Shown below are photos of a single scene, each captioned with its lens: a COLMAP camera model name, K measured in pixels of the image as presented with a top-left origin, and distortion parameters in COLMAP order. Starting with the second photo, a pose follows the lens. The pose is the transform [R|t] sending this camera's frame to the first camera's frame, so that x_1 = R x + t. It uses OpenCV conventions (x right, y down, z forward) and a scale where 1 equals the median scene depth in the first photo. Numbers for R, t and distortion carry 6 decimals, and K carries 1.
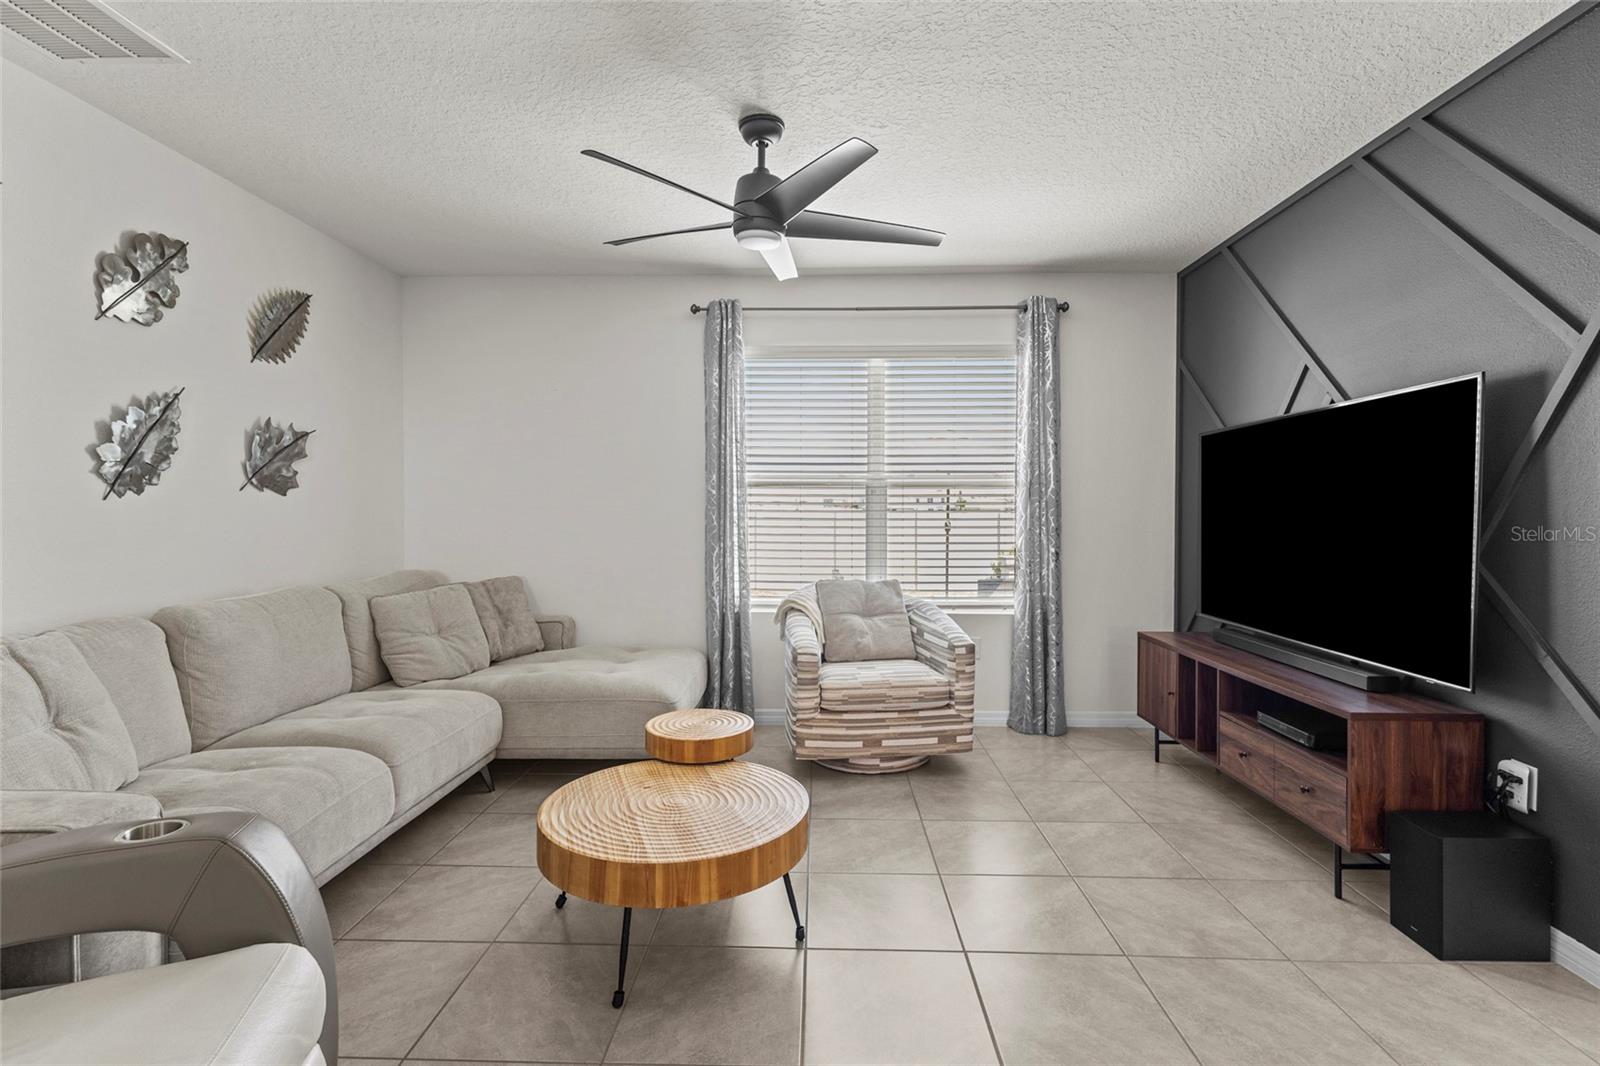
lens RADIAL K [[742.0, 0, 802.2], [0, 742.0, 524.8], [0, 0, 1]] dist [-0.003700, 0.001581]
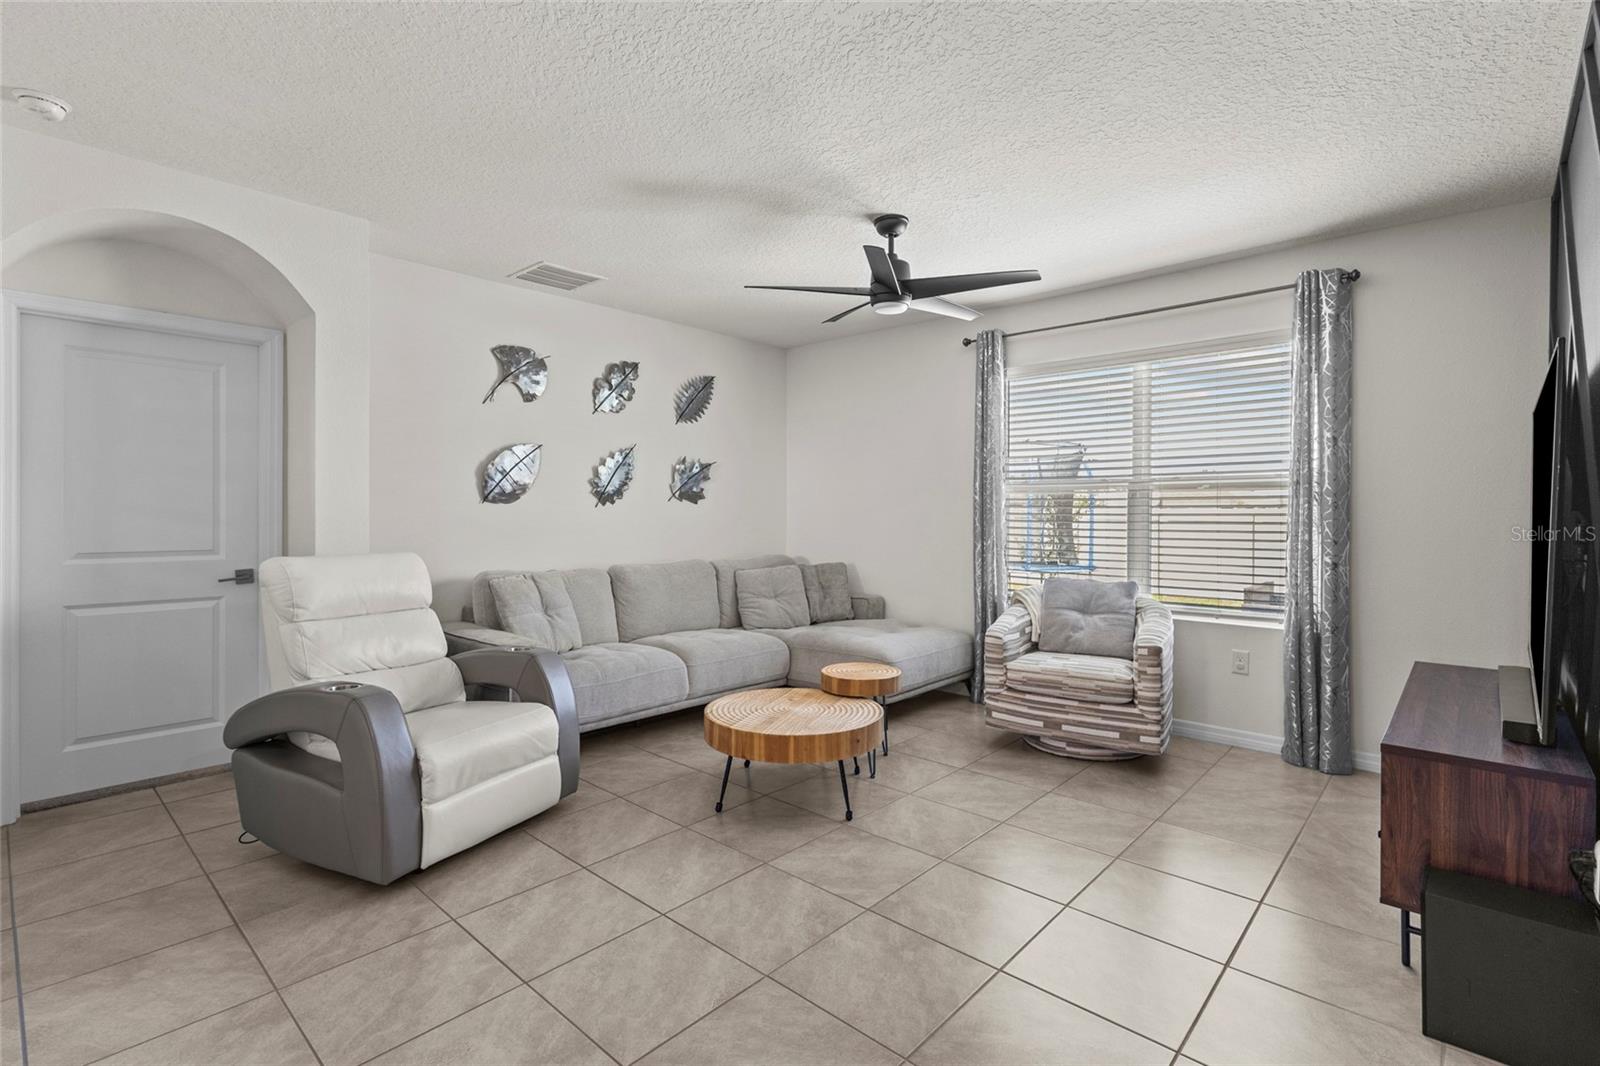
lens RADIAL K [[742.0, 0, 798.1], [0, 742.0, 524.2], [0, 0, 1]] dist [-0.003700, 0.001581]
pose [[0.755866, 0.010351, -0.654645, 0.524198], [-0.013830, 0.999904, -0.000158, 0.002546], [0.654581, 0.009173, 0.755937, -0.077638]]
